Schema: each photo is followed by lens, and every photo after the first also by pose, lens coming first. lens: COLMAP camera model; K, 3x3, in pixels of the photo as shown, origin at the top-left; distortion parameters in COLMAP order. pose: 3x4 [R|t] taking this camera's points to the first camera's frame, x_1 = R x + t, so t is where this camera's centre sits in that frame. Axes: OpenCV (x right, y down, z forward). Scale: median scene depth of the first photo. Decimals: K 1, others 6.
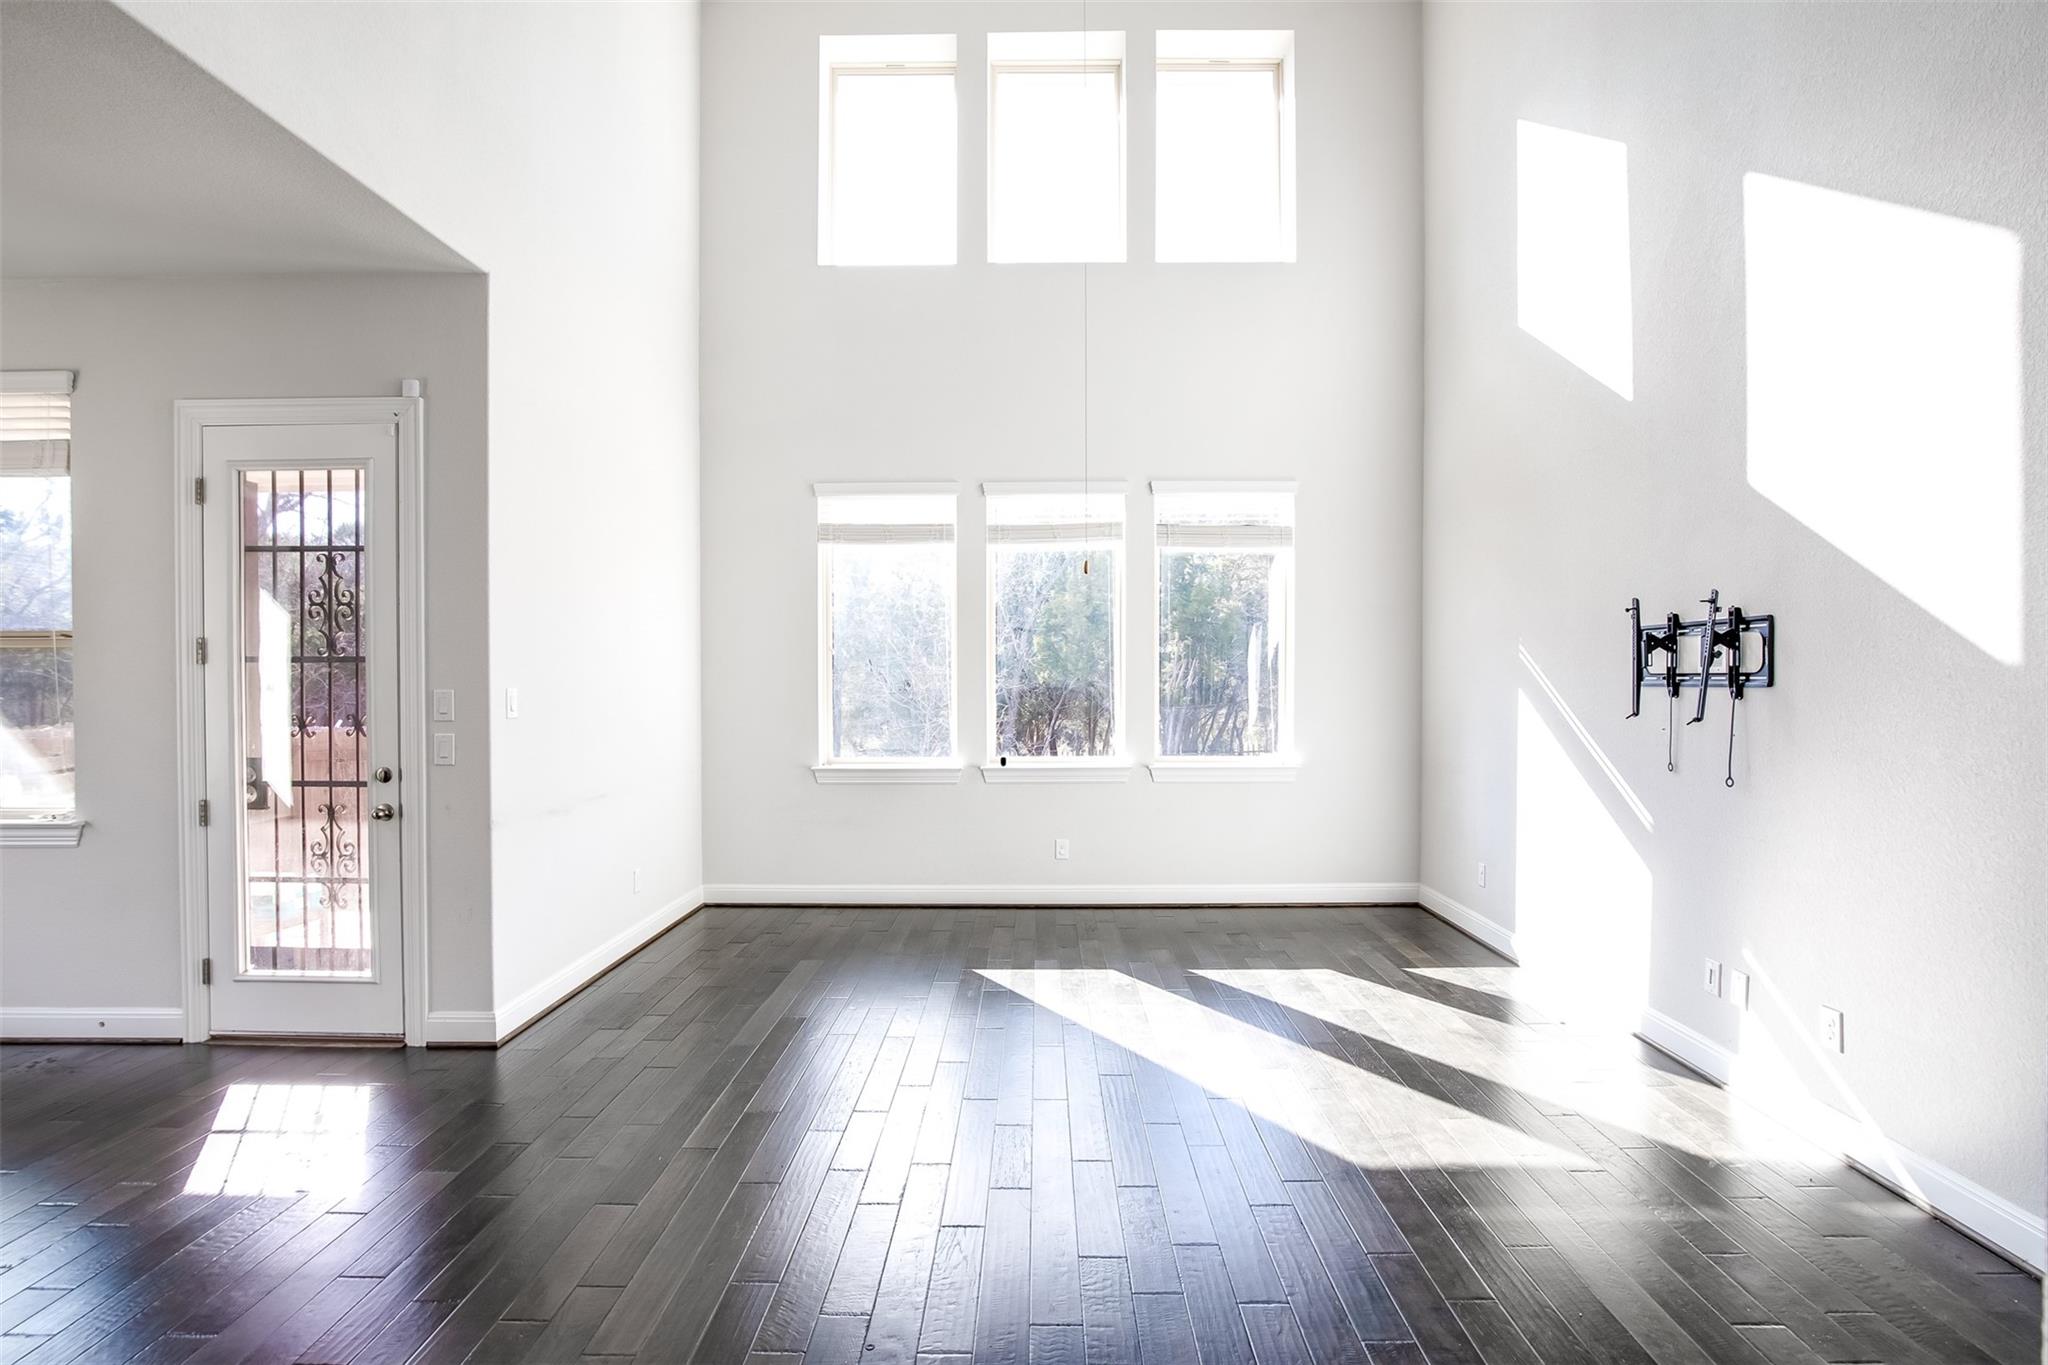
lens RADIAL K [[1025.7, 0, 1028.1], [0, 1025.7, 686.3], [0, 0, 1]] dist [-0.002718, 0.000649]
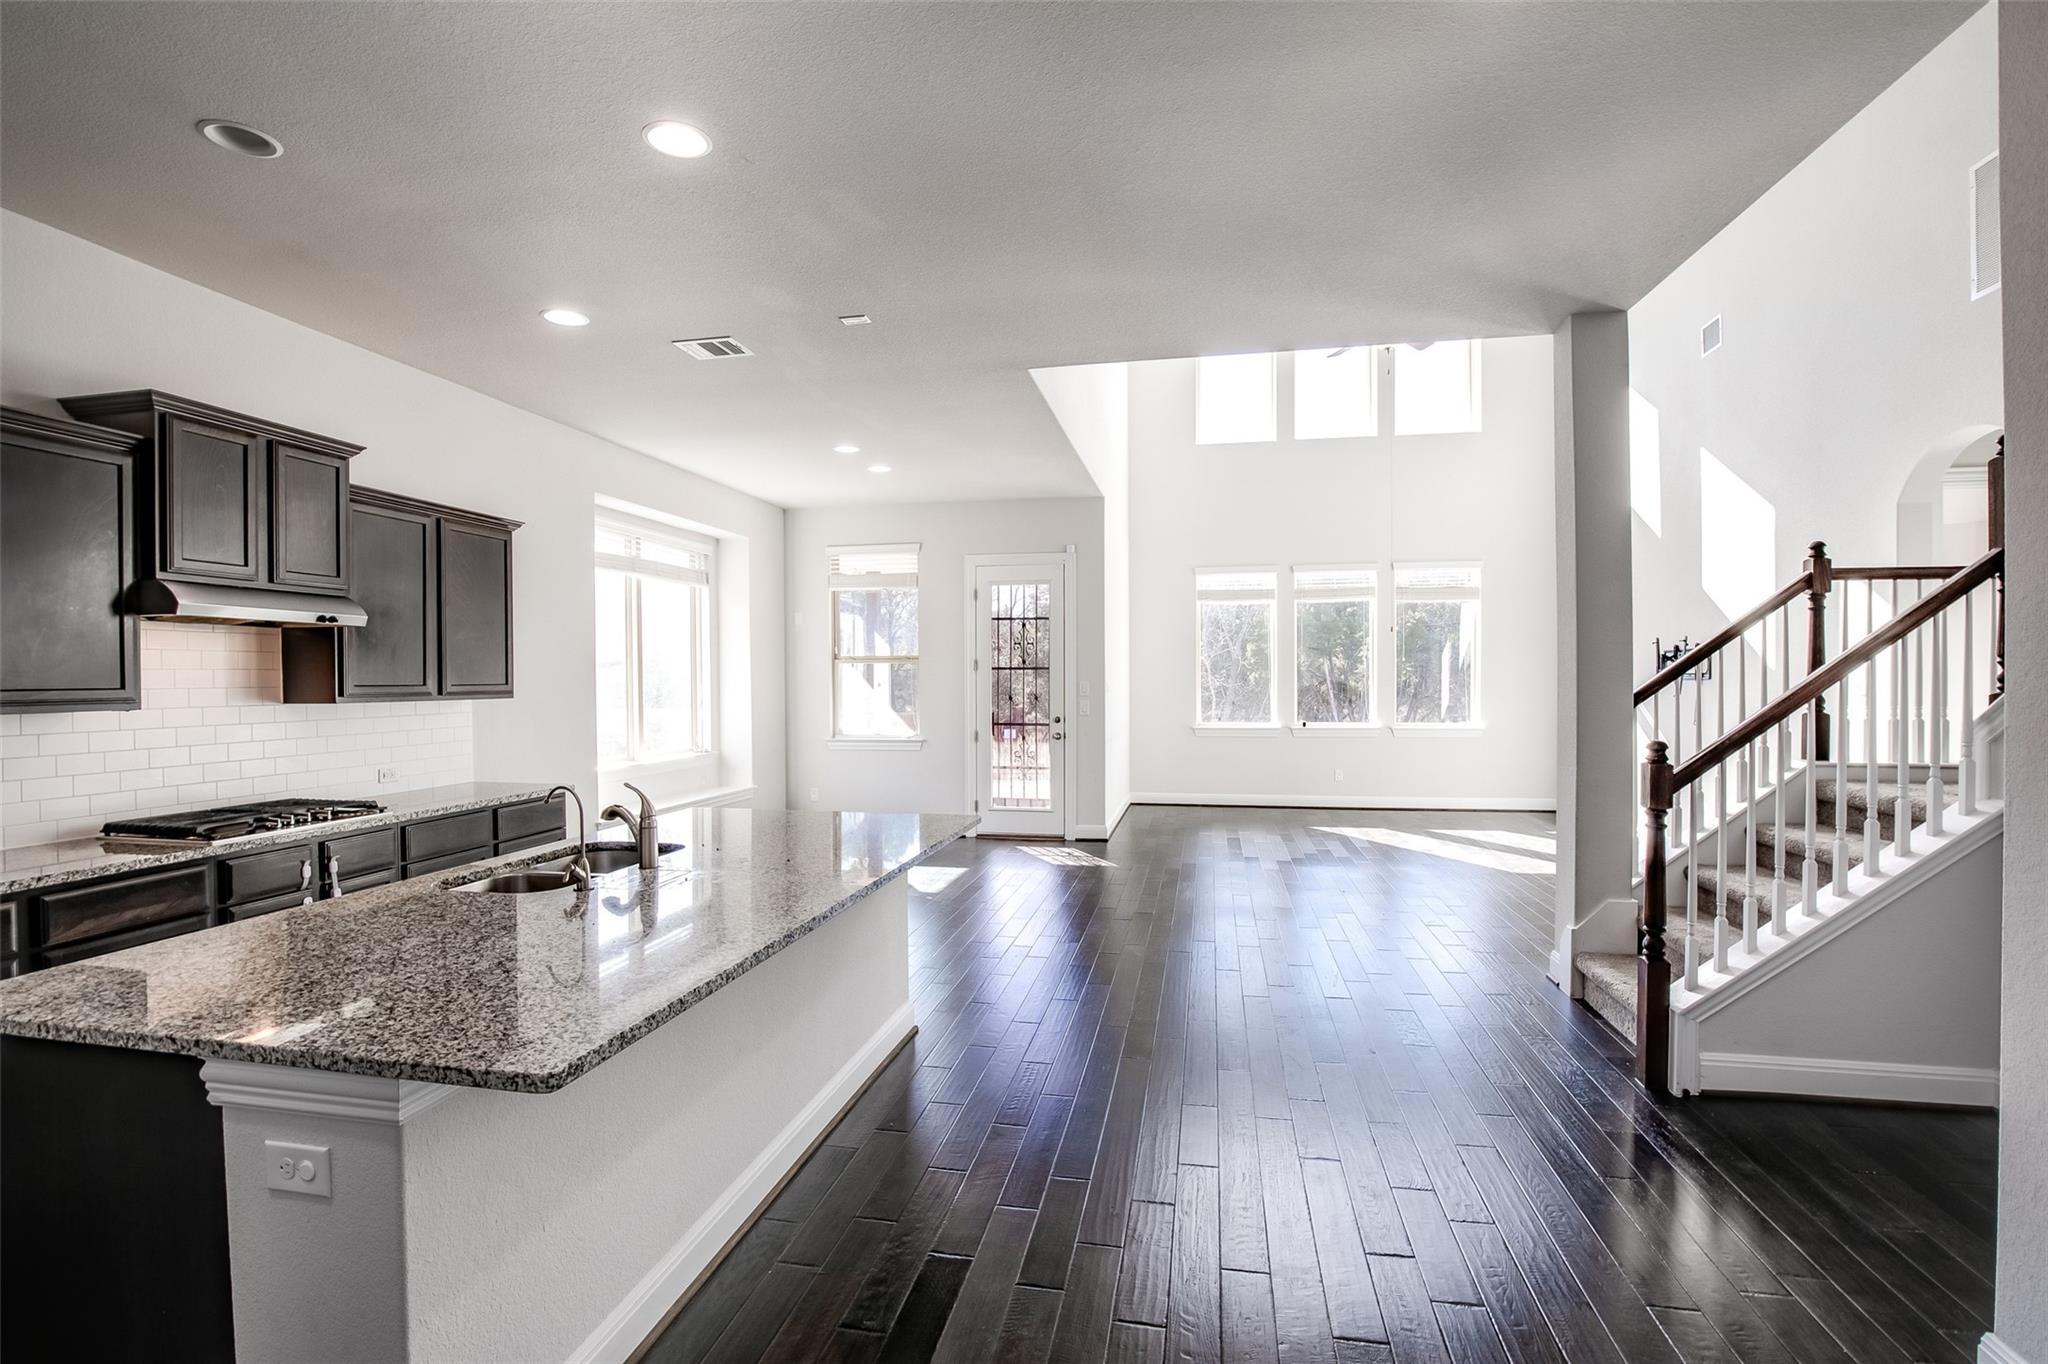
lens RADIAL K [[1025.7, 0, 1009.8], [0, 1025.7, 683.3], [0, 0, 1]] dist [-0.002718, 0.000649]
pose [[0.986304, -0.000913, -0.164934, -0.343760], [0.000177, 0.999990, -0.004481, 0.015664], [0.164936, 0.004390, 0.986294, -1.196262]]
